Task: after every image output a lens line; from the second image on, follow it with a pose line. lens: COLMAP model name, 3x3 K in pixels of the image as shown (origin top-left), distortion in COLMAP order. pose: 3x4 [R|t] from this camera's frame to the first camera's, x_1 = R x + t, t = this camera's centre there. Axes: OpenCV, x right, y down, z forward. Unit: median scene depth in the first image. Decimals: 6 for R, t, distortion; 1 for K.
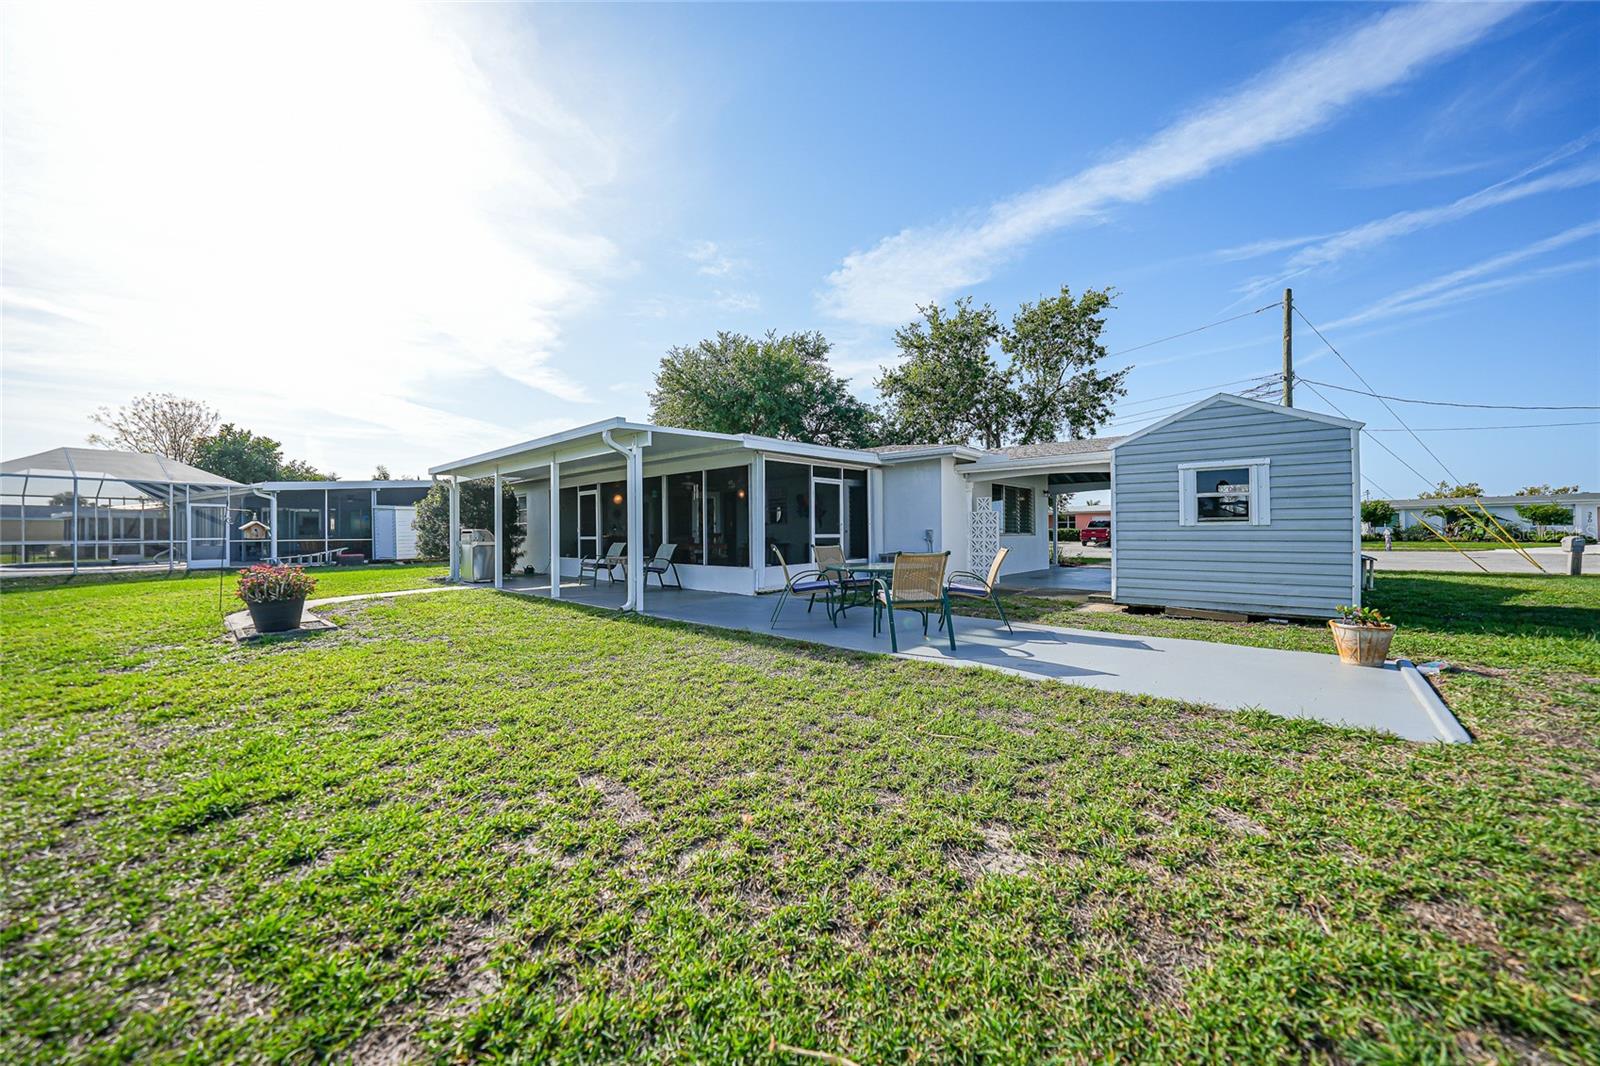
lens RADIAL K [[554.1, 0, 790.8], [0, 554.1, 539.9], [0, 0, 1]] dist [-0.015613, 0.002611]
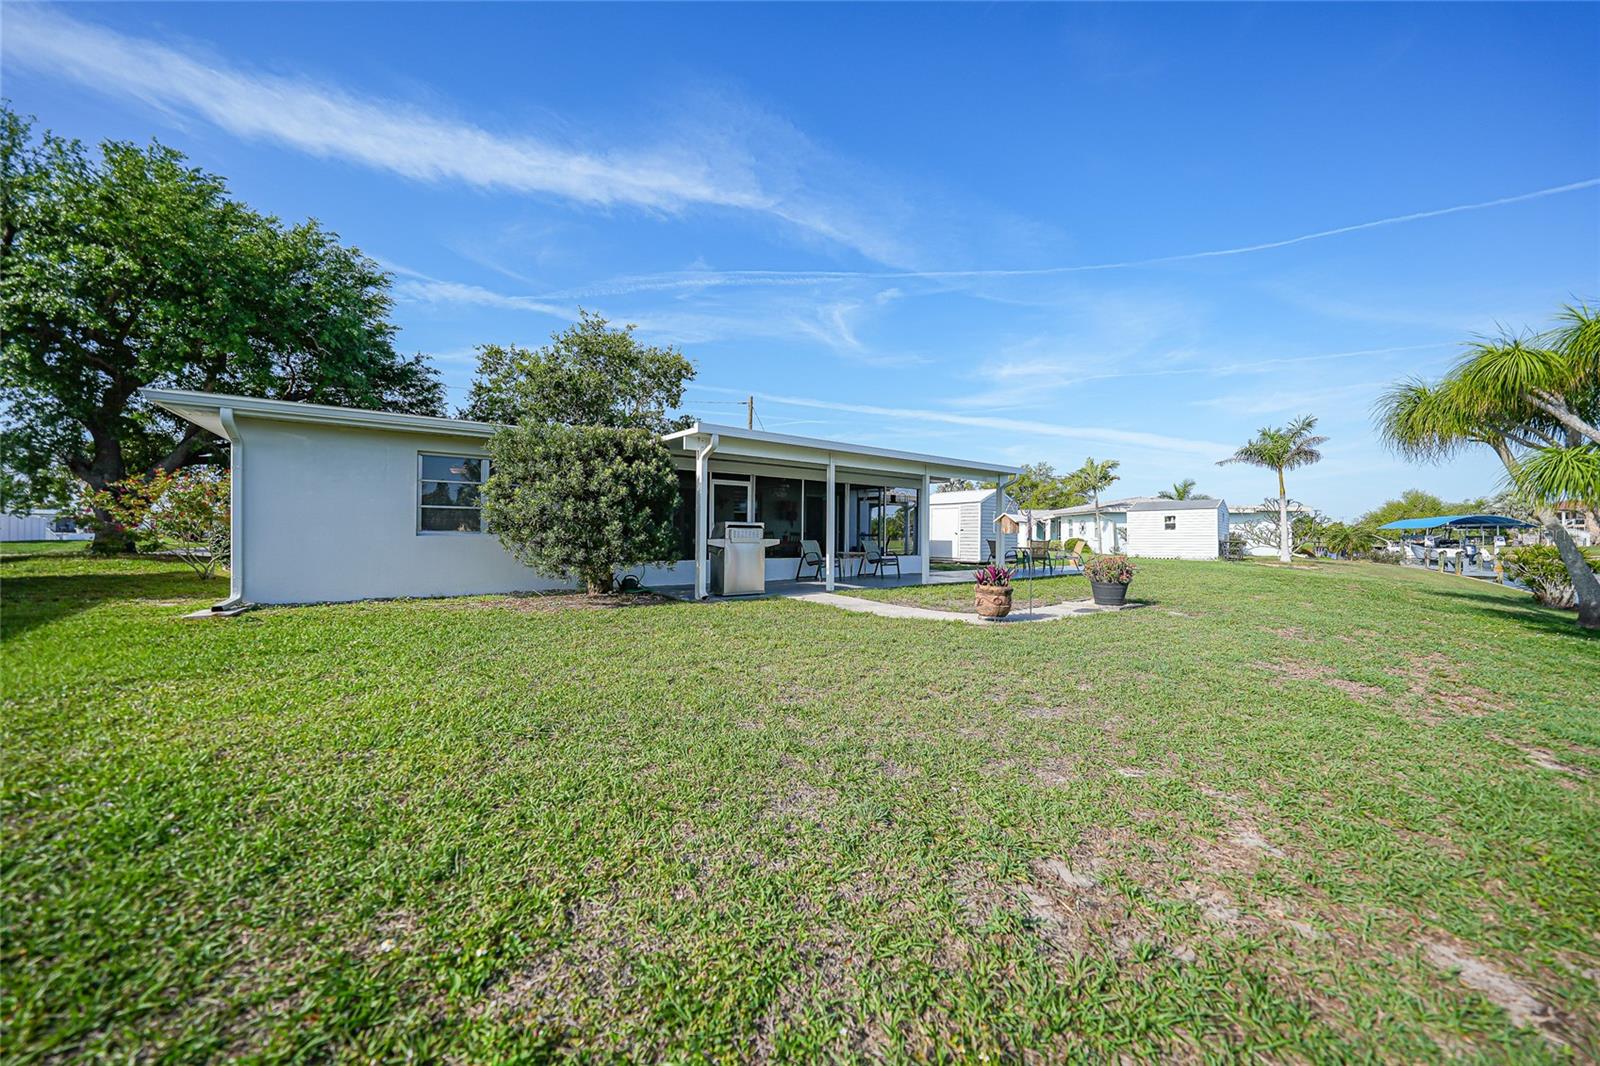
lens RADIAL K [[554.1, 0, 808.5], [0, 554.1, 536.8], [0, 0, 1]] dist [-0.015613, 0.002611]
pose [[0.186532, 0.005258, 0.982435, -0.583595], [0.007008, 0.999953, -0.006683, 0.003648], [-0.982424, 0.008131, 0.186486, 0.345814]]
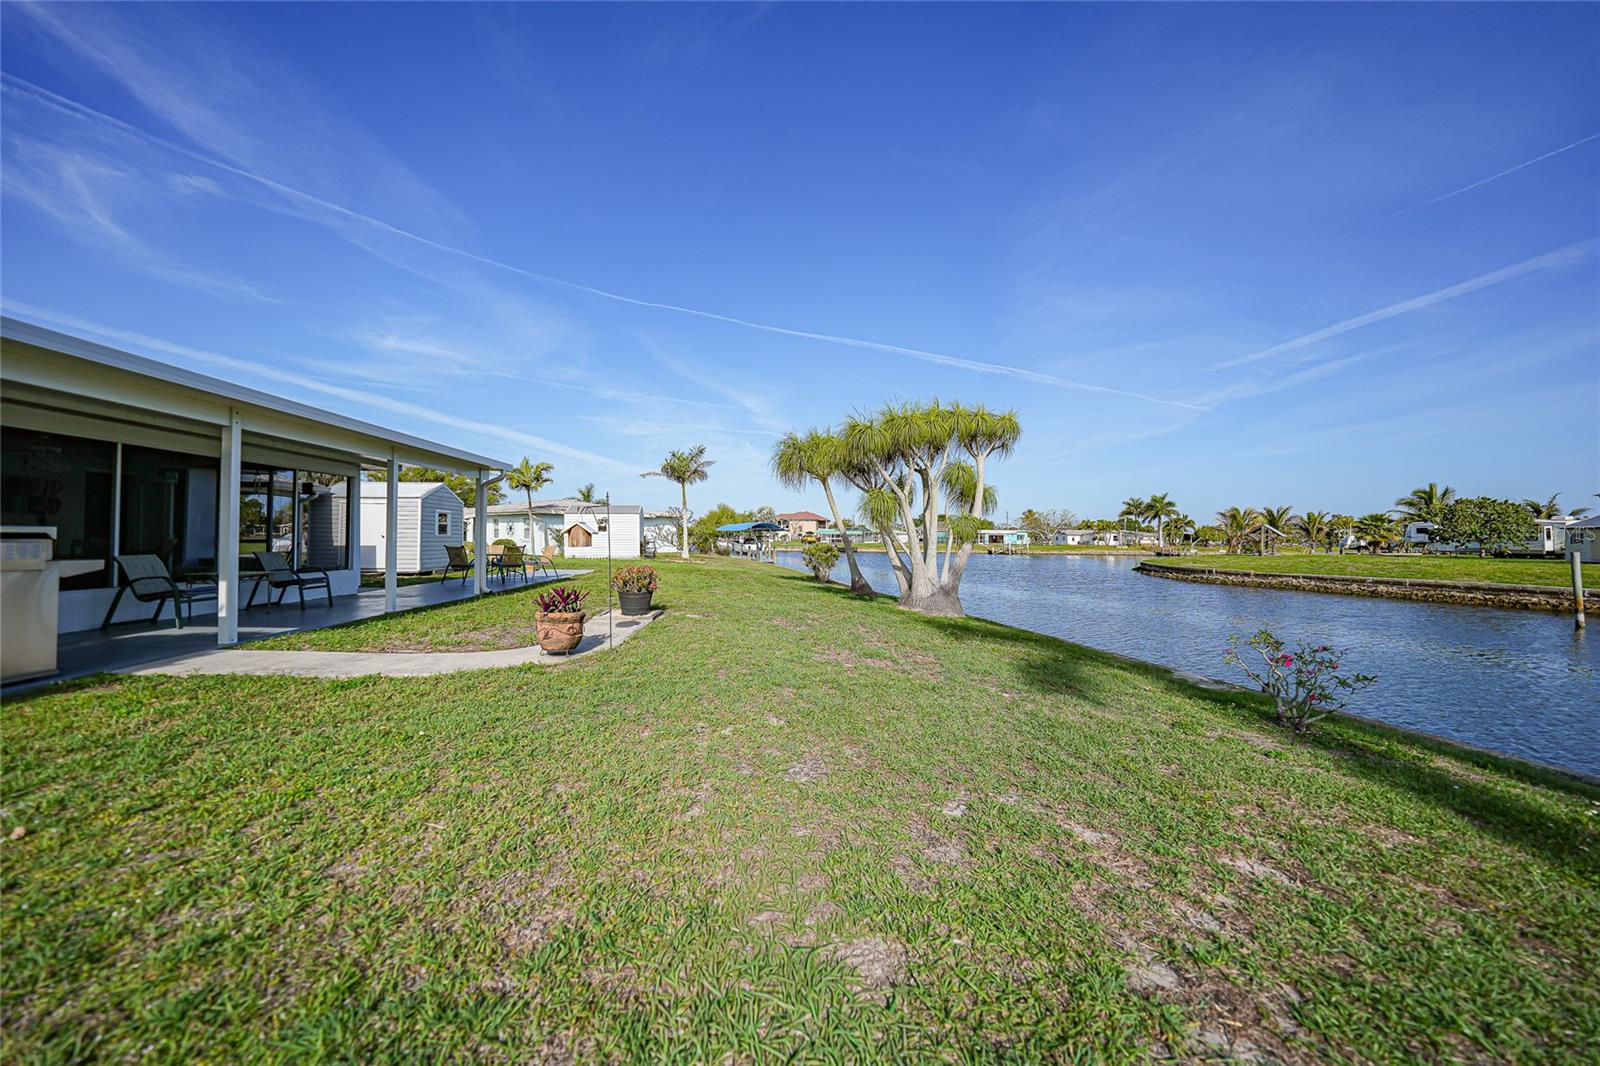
lens RADIAL K [[554.1, 0, 792.3], [0, 554.1, 532.7], [0, 0, 1]] dist [-0.015613, 0.002611]
pose [[-0.710922, 0.008132, 0.703224, -0.520557], [0.009638, 0.999952, -0.001819, -0.003174], [-0.703205, 0.005484, -0.710966, 0.397154]]
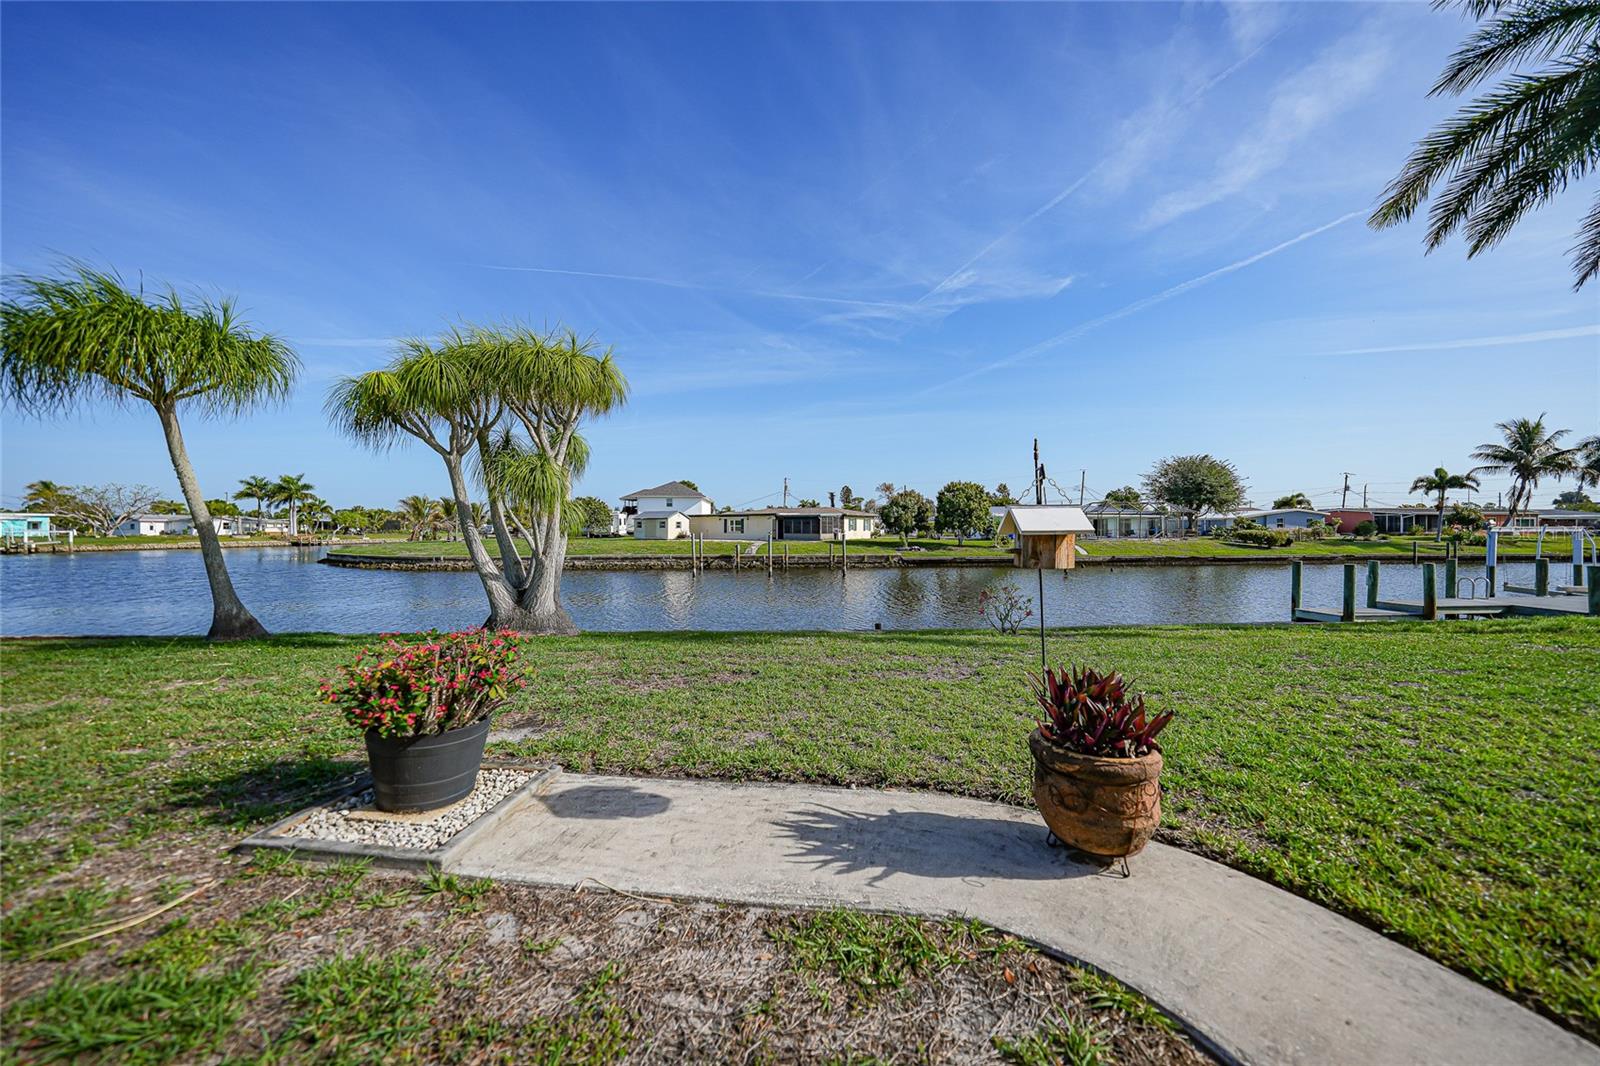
lens RADIAL K [[554.1, 0, 799.6], [0, 554.1, 528.6], [0, 0, 1]] dist [-0.015613, 0.002611]
pose [[-0.805609, 0.009963, -0.592363, -0.205772], [-0.003079, 0.999775, 0.021002, -0.007123], [0.592439, 0.018743, -0.805397, 0.339630]]
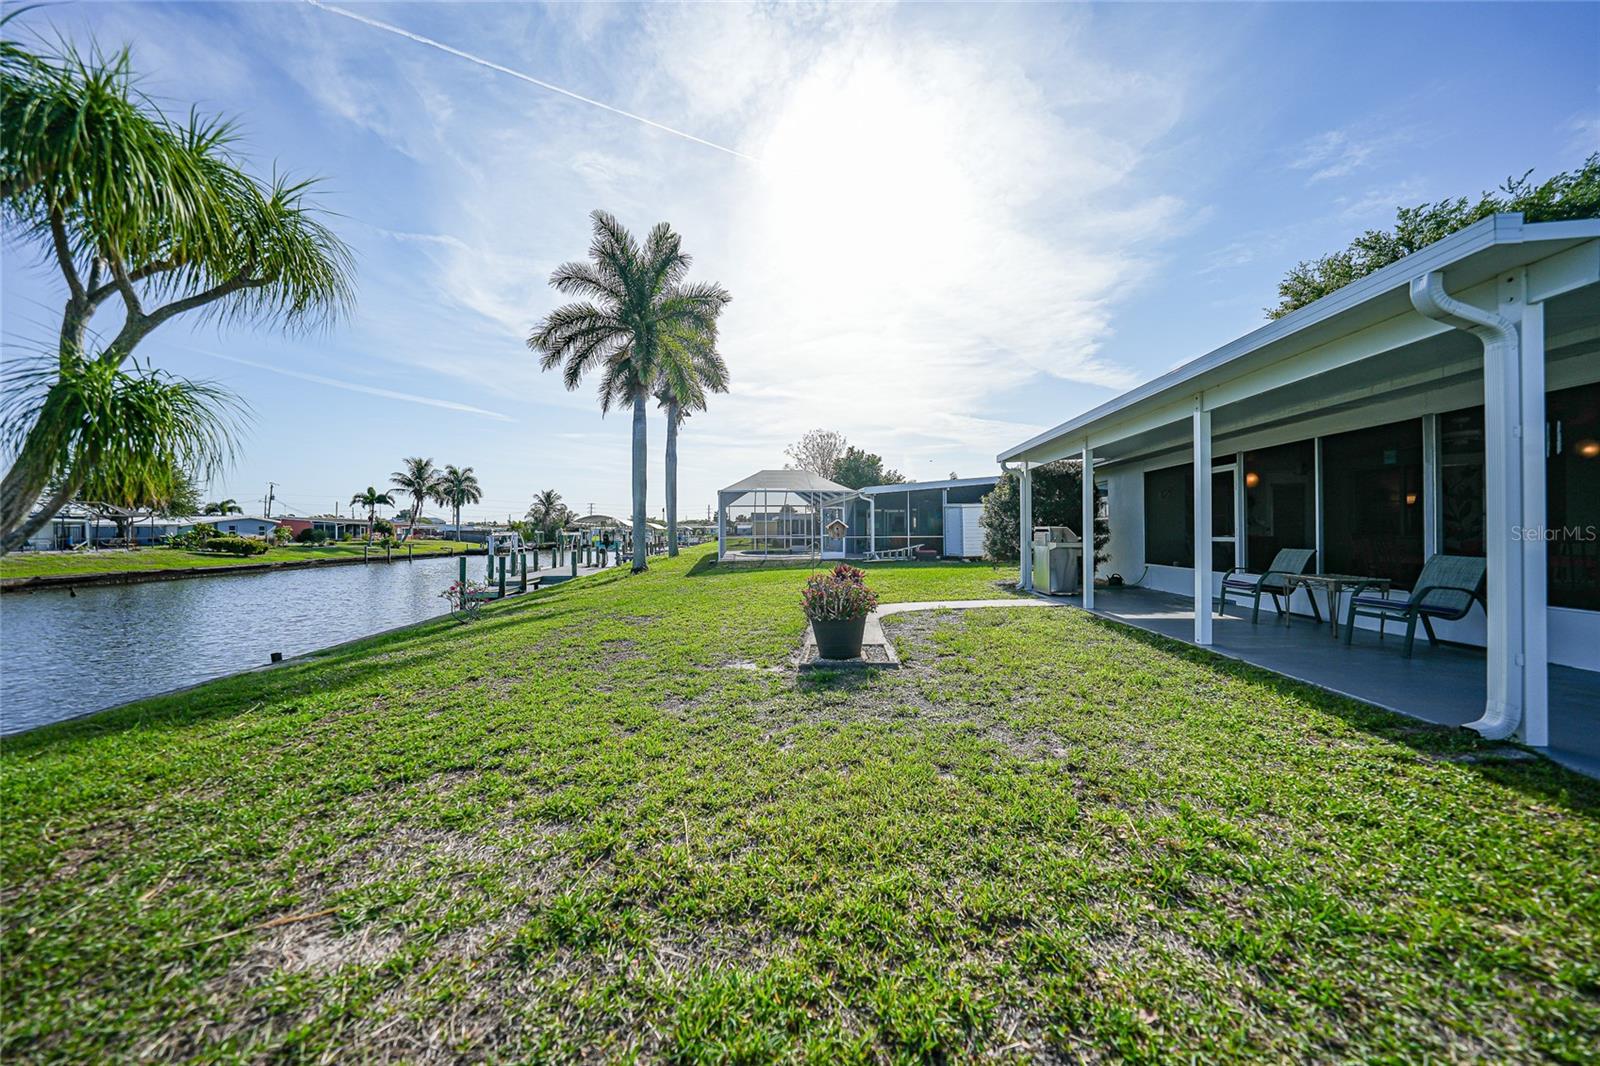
lens RADIAL K [[554.1, 0, 796.0], [0, 554.1, 535.7], [0, 0, 1]] dist [-0.015613, 0.002611]
pose [[0.612340, 0.009534, -0.790537, -0.076383], [-0.013470, 0.999908, 0.001625, -0.001096], [0.790480, 0.009653, 0.612412, 0.101340]]
